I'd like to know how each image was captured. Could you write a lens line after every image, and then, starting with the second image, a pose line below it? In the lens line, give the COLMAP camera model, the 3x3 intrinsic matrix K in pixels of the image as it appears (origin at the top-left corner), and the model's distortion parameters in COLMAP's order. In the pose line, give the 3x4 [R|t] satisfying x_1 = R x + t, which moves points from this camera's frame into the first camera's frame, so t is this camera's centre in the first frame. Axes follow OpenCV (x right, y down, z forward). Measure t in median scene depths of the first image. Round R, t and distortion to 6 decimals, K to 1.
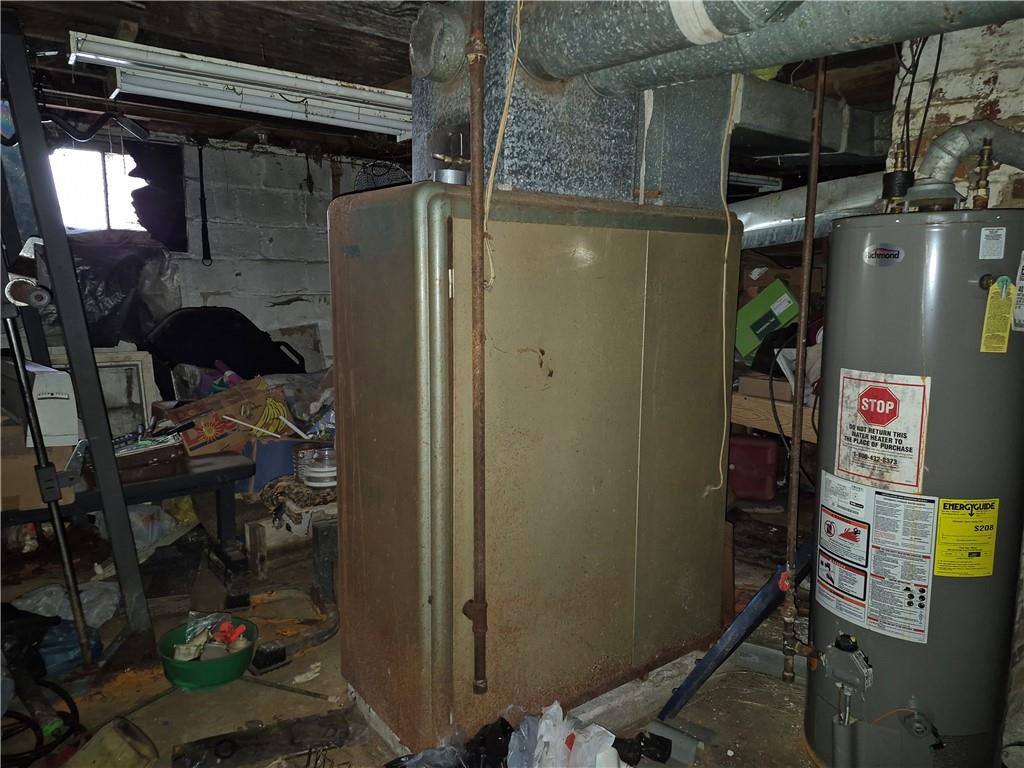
lens RADIAL K [[697.8, 0, 512.0], [0, 697.8, 384.0], [0, 0, 1]] dist [0.006367, -0.003209]
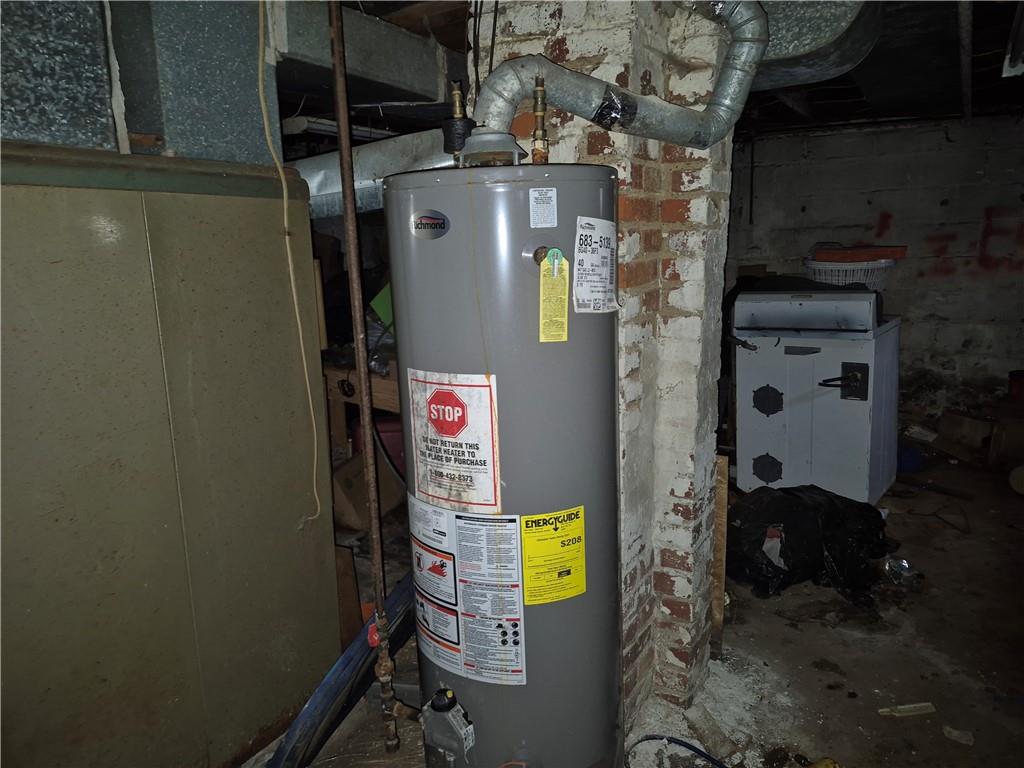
lens RADIAL K [[694.1, 0, 495.9], [0, 694.1, 388.4], [0, 0, 1]] dist [0.089943, -0.097700]
pose [[0.933500, -0.099386, 0.344528, 0.300170], [0.082459, 0.994571, 0.063482, -0.043079], [-0.348966, -0.030851, 0.936627, 0.224384]]
